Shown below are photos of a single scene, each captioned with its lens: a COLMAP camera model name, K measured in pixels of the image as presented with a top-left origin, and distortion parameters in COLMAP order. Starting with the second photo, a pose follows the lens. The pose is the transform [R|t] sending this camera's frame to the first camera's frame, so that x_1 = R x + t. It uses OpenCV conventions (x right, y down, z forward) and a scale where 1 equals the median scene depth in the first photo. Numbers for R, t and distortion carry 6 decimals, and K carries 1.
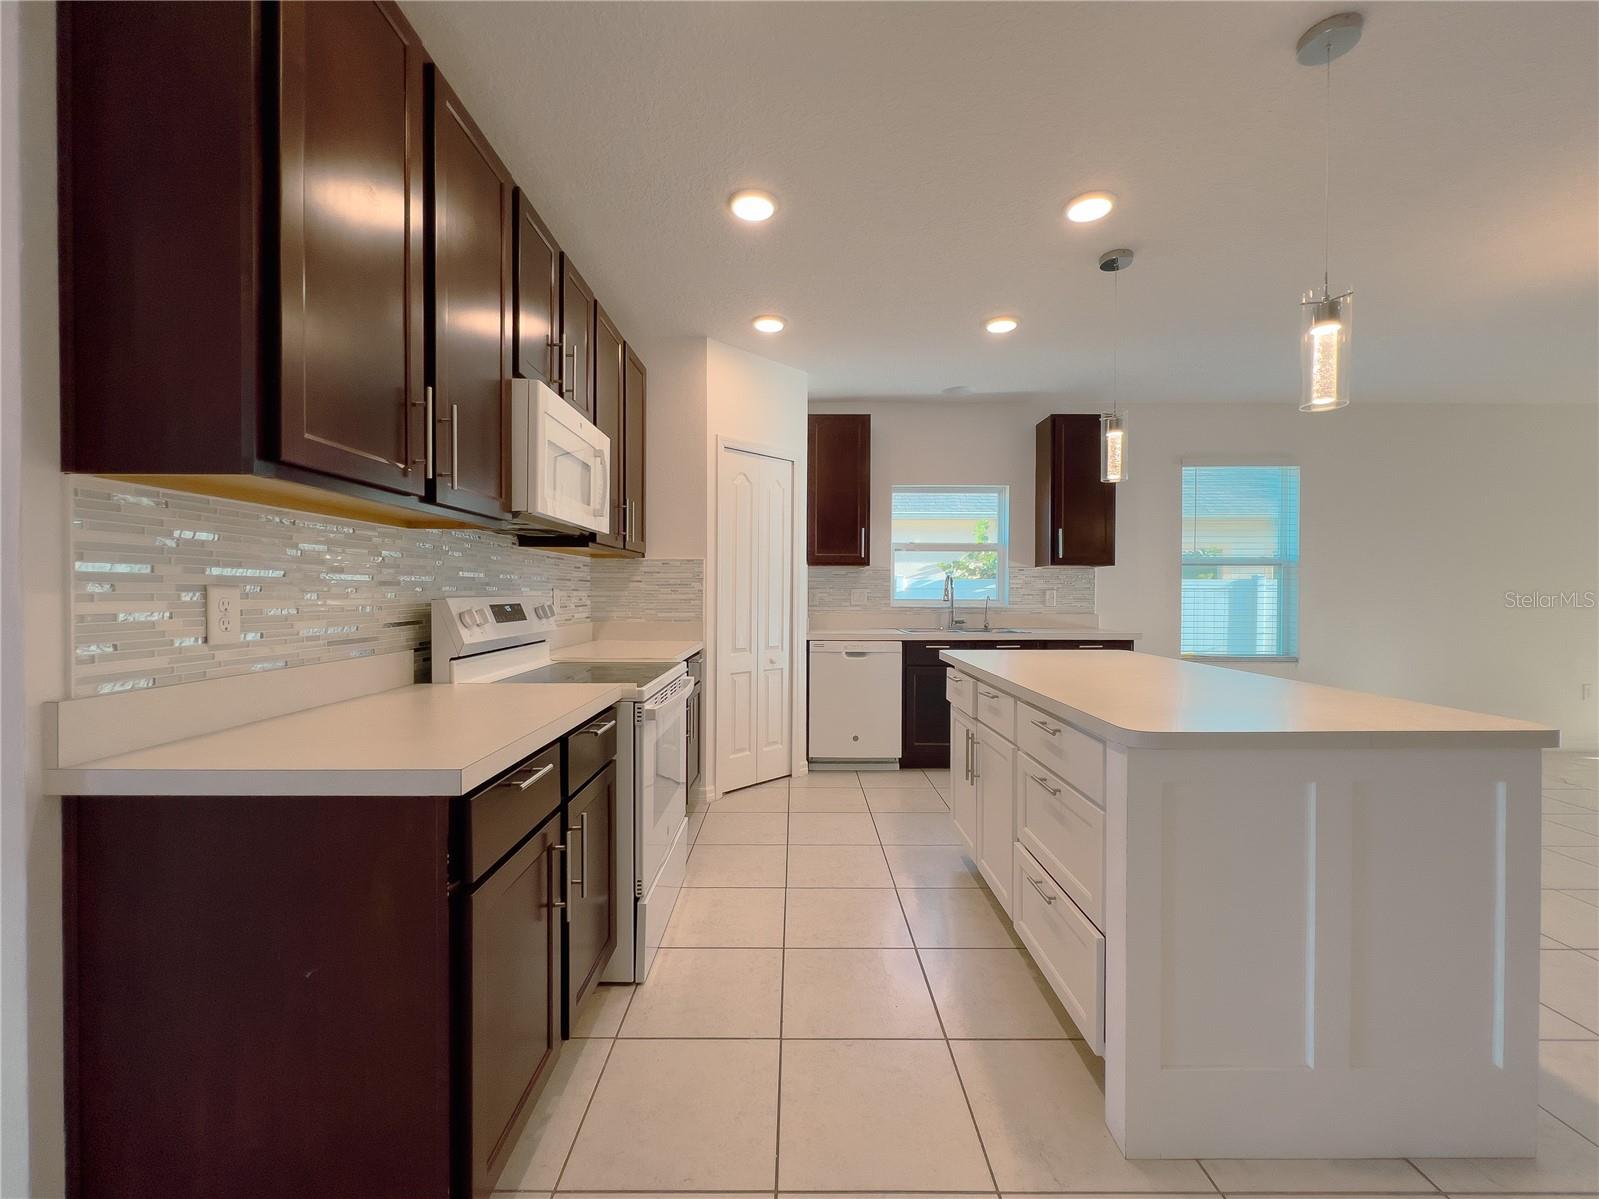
lens RADIAL K [[649.1, 0, 807.2], [0, 649.1, 596.8], [0, 0, 1]] dist [-0.002762, 0.001157]
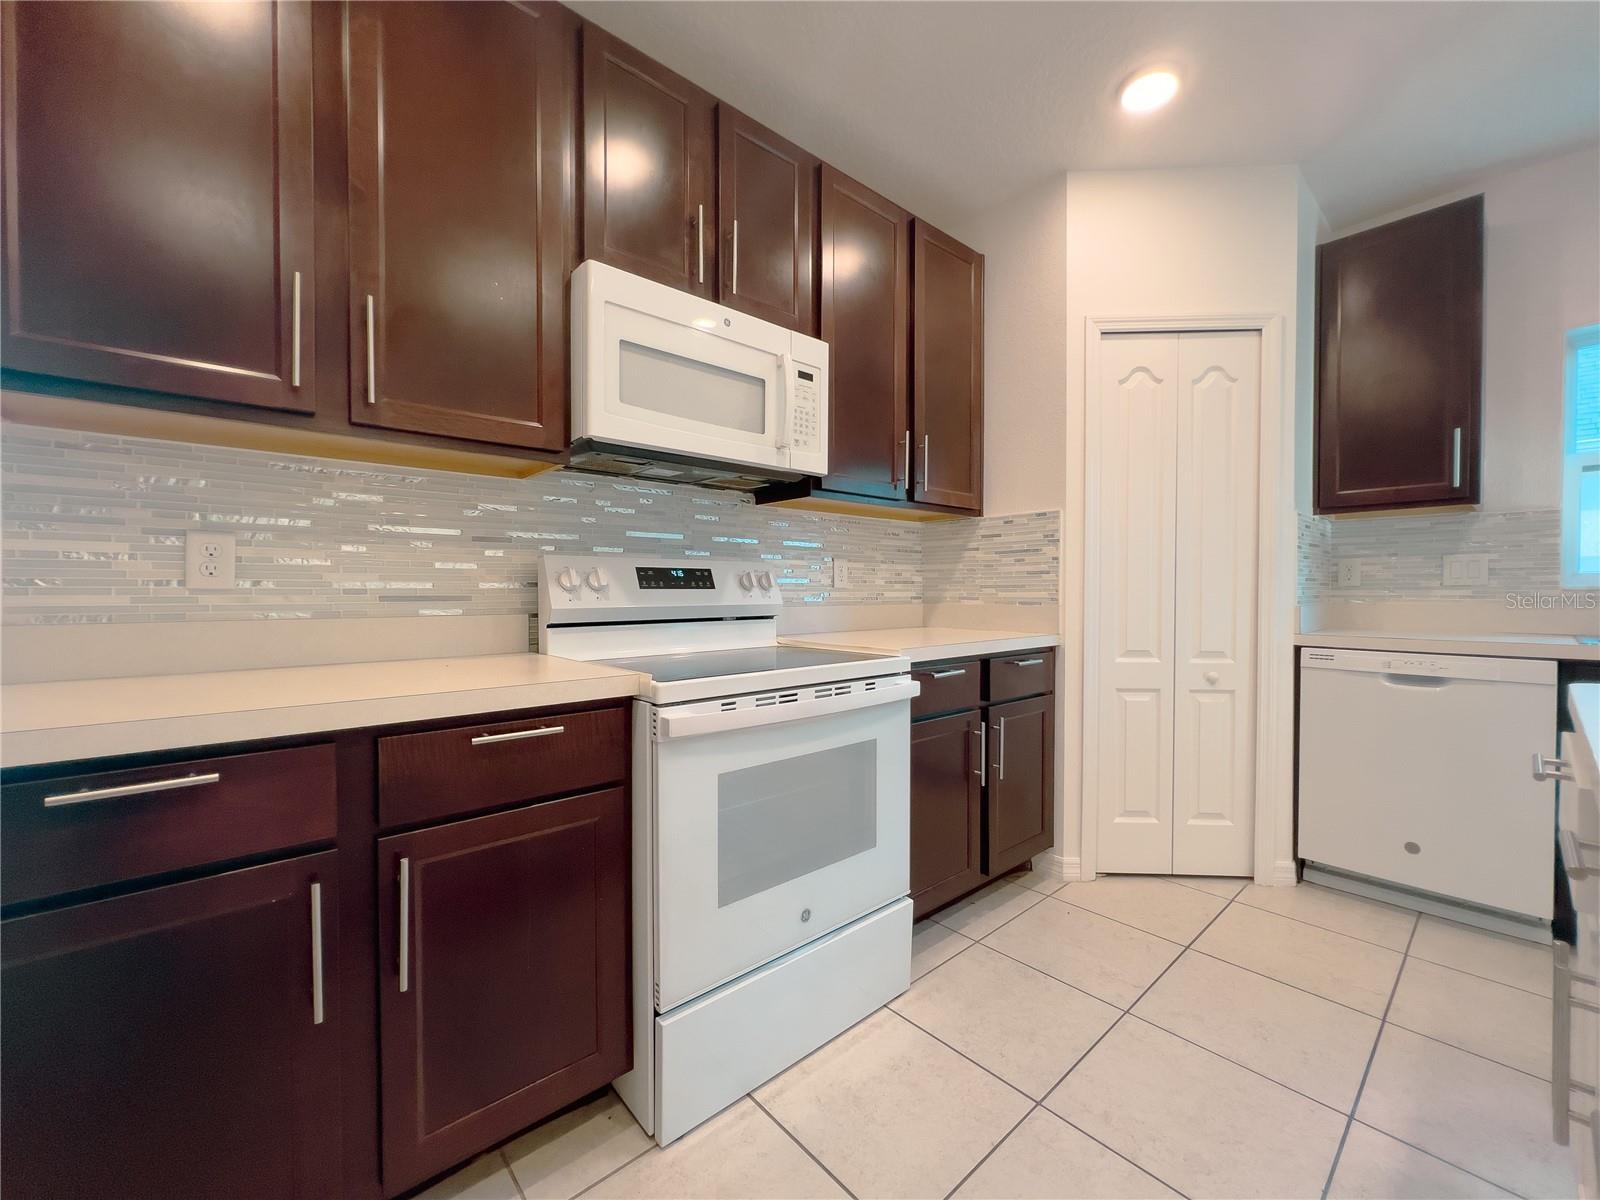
lens RADIAL K [[649.6, 0, 806.1], [0, 649.6, 598.4], [0, 0, 1]] dist [-0.002762, 0.001157]
pose [[0.654614, 0.004666, -0.755949, 0.185995], [-0.002467, 0.999989, 0.004035, 0.031750], [0.755959, -0.000776, 0.654618, 0.405349]]
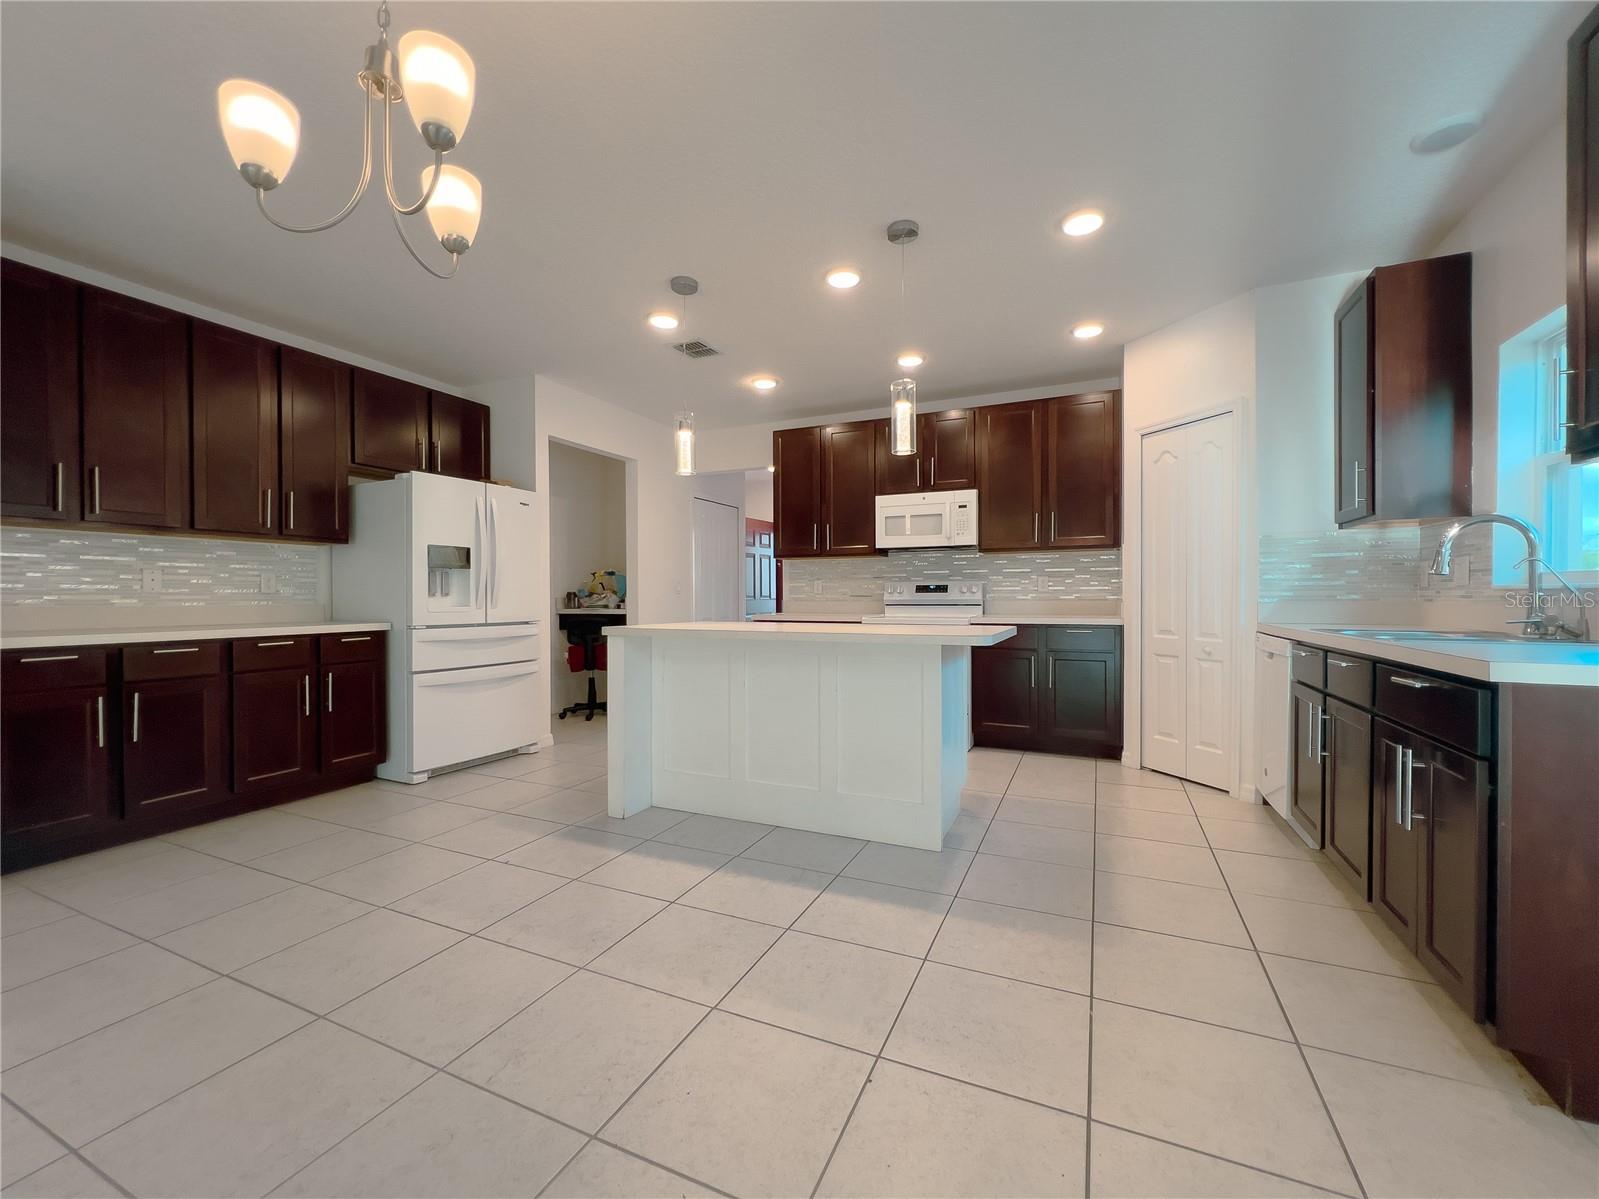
lens RADIAL K [[649.1, 0, 802.5], [0, 649.1, 596.2], [0, 0, 1]] dist [-0.002762, 0.001157]
pose [[-0.430962, 0.000058, -0.902370, 1.188653], [-0.003124, 0.999994, 0.001556, 0.032427], [0.902365, 0.003489, -0.430959, 1.076839]]
